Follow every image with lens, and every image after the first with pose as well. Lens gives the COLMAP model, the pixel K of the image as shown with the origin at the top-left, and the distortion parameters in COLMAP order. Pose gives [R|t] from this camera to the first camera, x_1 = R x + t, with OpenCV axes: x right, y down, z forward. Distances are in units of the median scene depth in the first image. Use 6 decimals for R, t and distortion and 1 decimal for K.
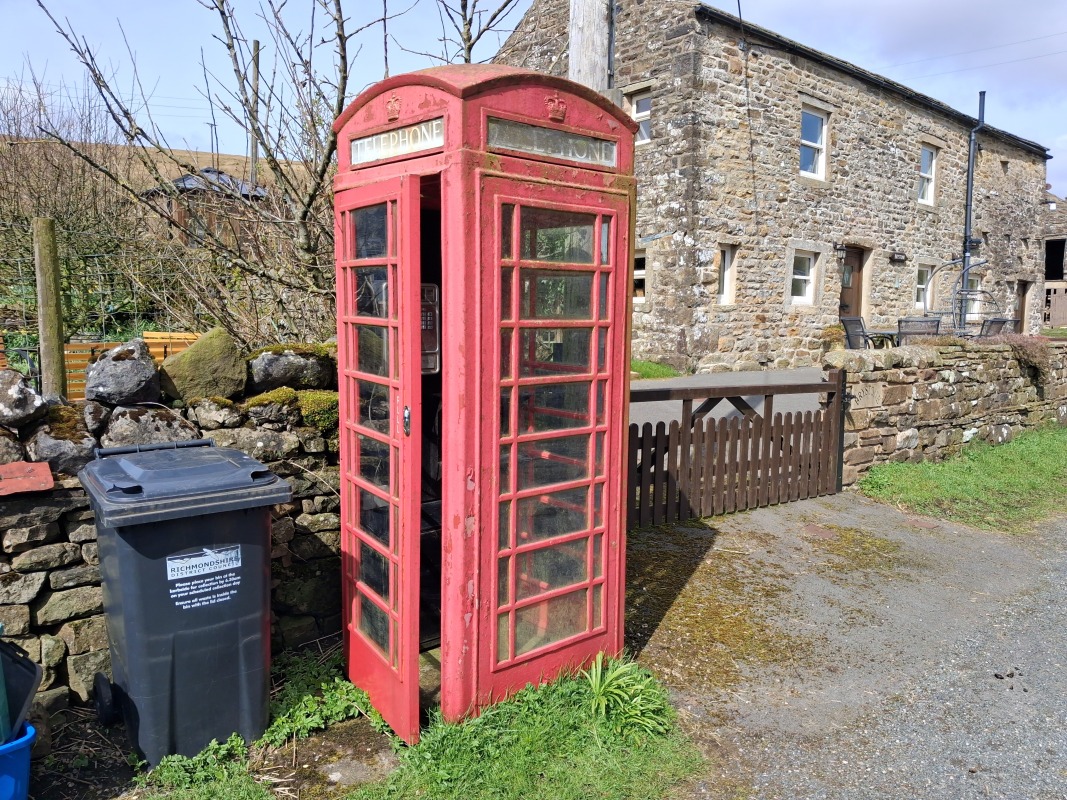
lens RADIAL K [[826.5, 0, 537.5], [0, 826.5, 406.0], [0, 0, 1]] dist [-0.007445, 0.003189]
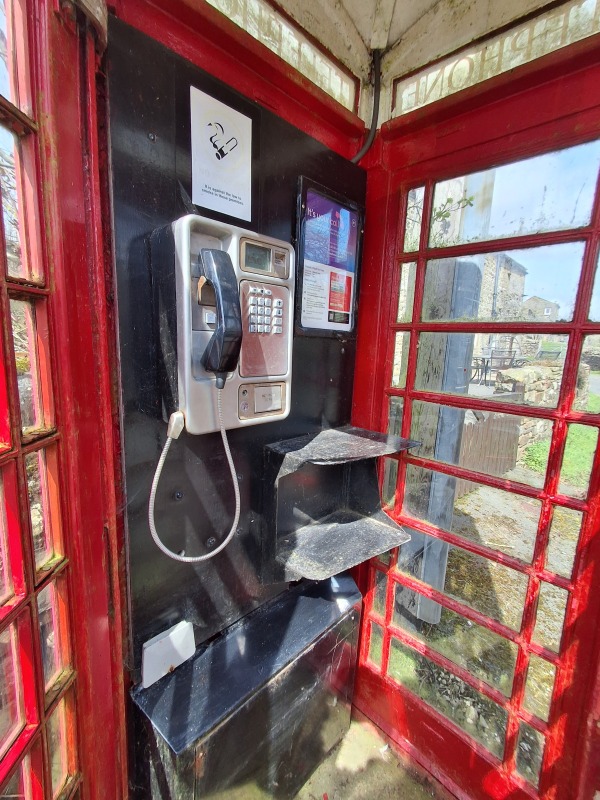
lens RADIAL K [[367.0, 0, 300.0], [0, 367.0, 400.0], [0, 0, 1]] dist [-0.000491, -0.000025]
pose [[0.996096, 0.015908, 0.086829, -0.143379], [-0.019401, 0.999030, 0.039537, -0.065454], [-0.086116, -0.041067, 0.995438, 0.820286]]
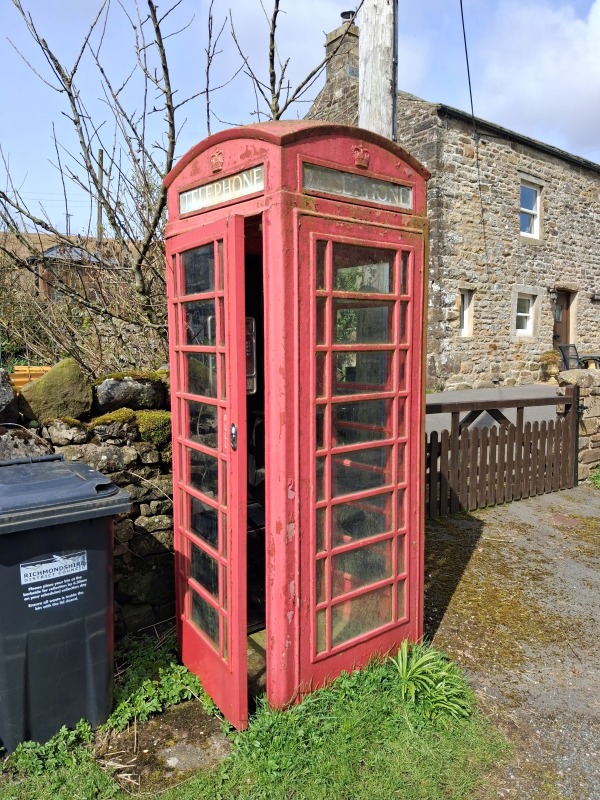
lens RADIAL K [[619.7, 0, 286.8], [0, 619.7, 398.8], [0, 0, 1]] dist [-0.007445, 0.003189]
pose [[0.999050, -0.017275, -0.040008, -0.045336], [0.016030, 0.999384, -0.031231, -0.005342], [0.040523, 0.030560, 0.998711, 0.146639]]
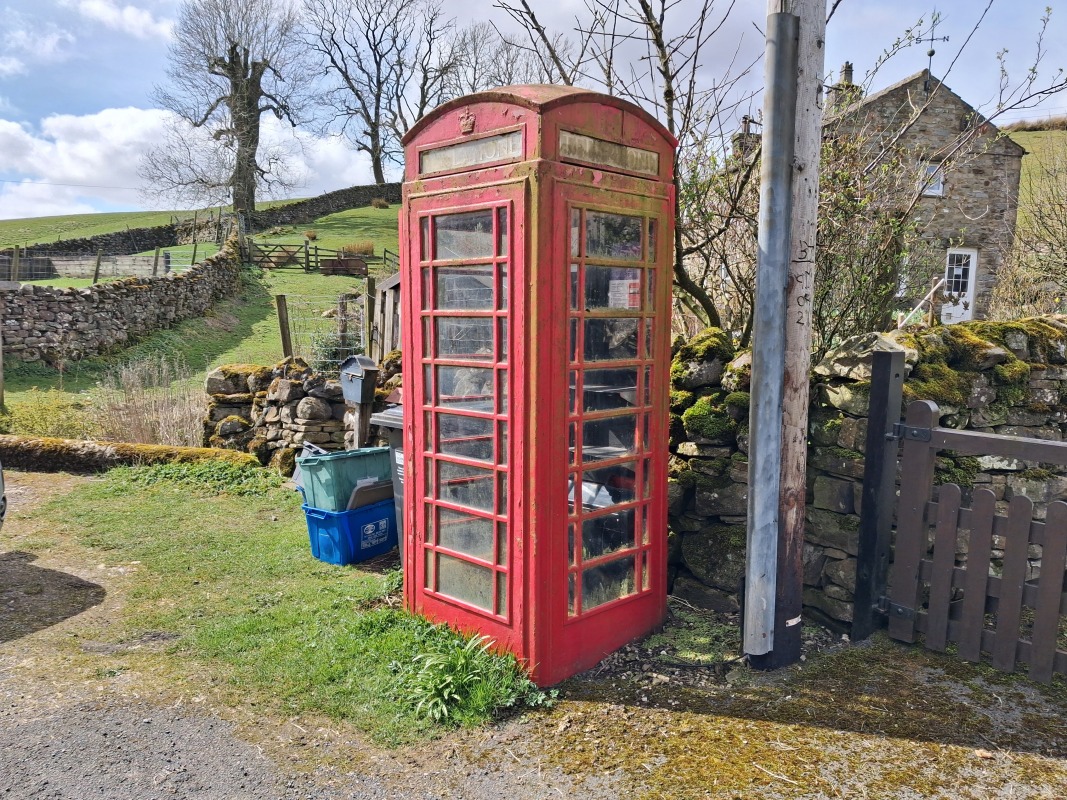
lens RADIAL K [[829.3, 0, 533.5], [0, 829.3, 400.0], [0, 0, 1]] dist [-0.003590, -0.007677]
pose [[0.074507, 0.092209, -0.992948, 1.060347], [-0.124275, 0.988812, 0.082500, -0.081442], [0.989446, 0.117252, 0.085133, 0.928815]]
